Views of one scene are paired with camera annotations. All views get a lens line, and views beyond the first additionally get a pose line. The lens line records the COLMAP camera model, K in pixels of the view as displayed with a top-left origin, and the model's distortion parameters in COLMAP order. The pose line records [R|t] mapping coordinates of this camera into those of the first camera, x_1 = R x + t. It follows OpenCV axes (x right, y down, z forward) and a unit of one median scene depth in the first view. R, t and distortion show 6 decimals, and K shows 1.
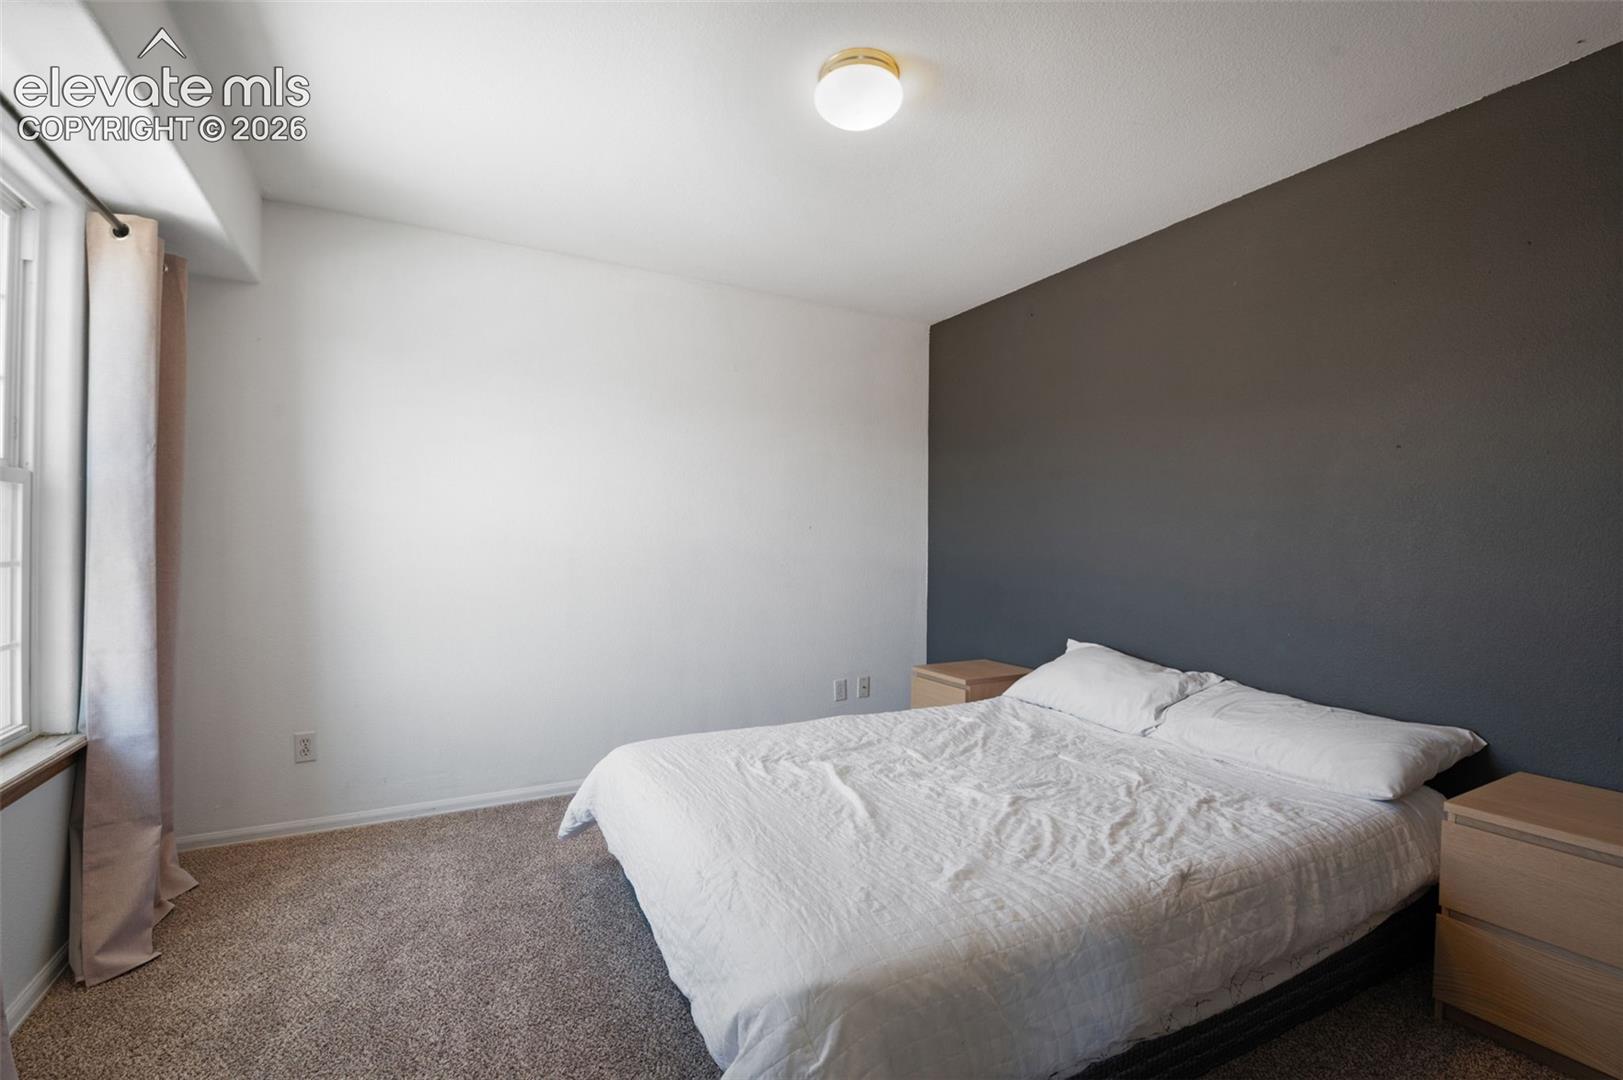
lens RADIAL K [[715.2, 0, 801.1], [0, 715.2, 539.2], [0, 0, 1]] dist [0.000883, -0.014310]
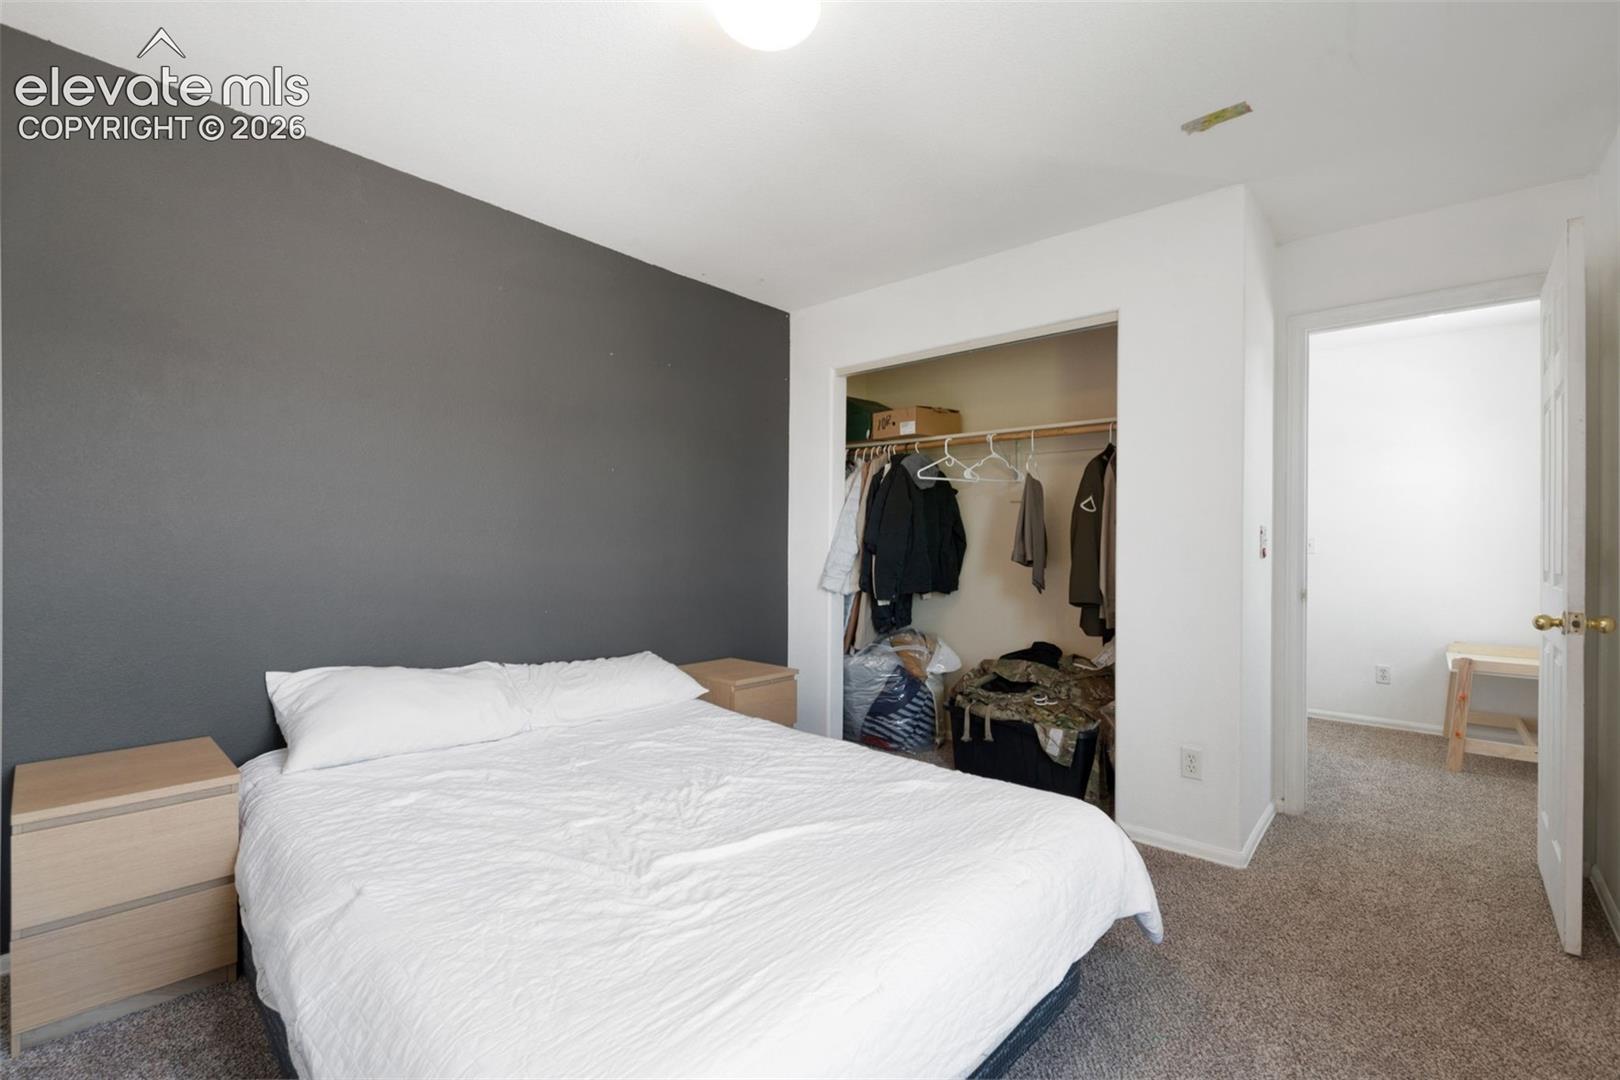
lens RADIAL K [[713.9, 0, 799.6], [0, 713.9, 539.2], [0, 0, 1]] dist [0.000883, -0.014310]
pose [[-0.335878, -0.000824, 0.941905, -0.641272], [-0.006414, 0.999978, -0.001412, 0.013639], [-0.941884, -0.006515, -0.335876, 1.114559]]
